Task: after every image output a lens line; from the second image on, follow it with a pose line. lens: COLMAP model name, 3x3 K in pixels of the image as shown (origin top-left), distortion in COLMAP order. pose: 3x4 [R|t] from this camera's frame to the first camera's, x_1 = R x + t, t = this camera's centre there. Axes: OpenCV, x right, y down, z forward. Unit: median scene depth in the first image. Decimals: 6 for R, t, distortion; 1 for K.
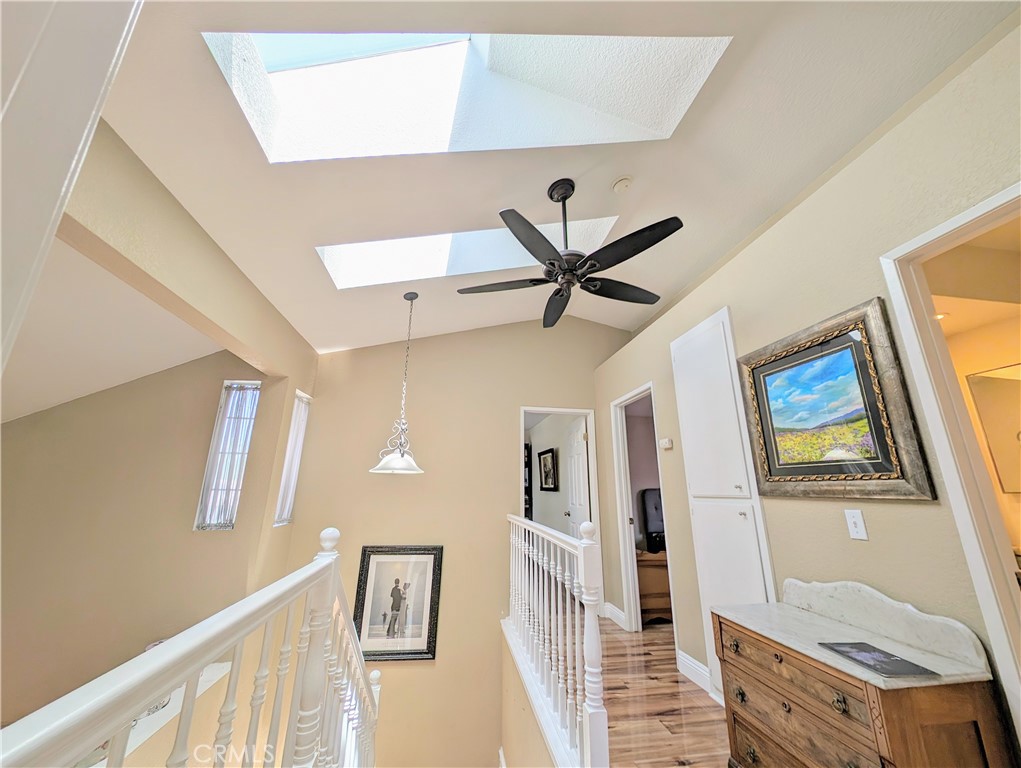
lens RADIAL K [[385.8, 0, 511.5], [0, 385.8, 382.6], [0, 0, 1]] dist [0.001604, -0.000477]
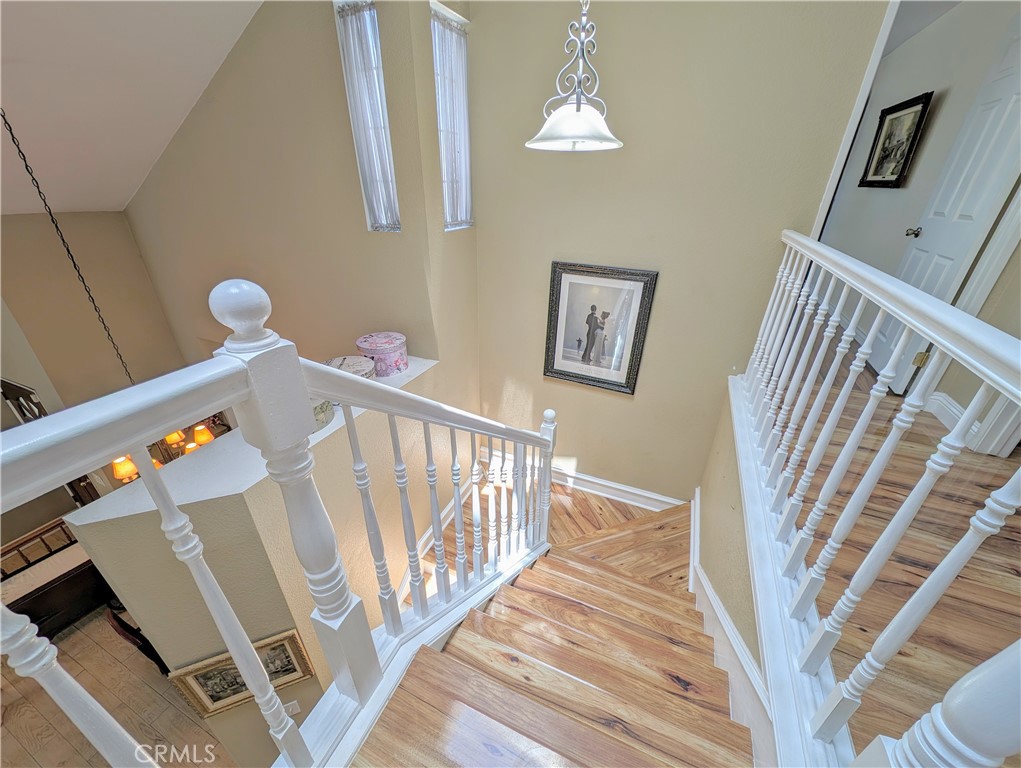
lens RADIAL K [[385.8, 0, 511.5], [0, 385.8, 382.6], [0, 0, 1]] dist [0.001604, -0.000477]
pose [[0.838477, 0.250801, -0.483793, -0.023109], [0.142584, 0.755896, 0.638976, 0.142451], [0.525953, -0.604748, 0.598041, 0.490135]]
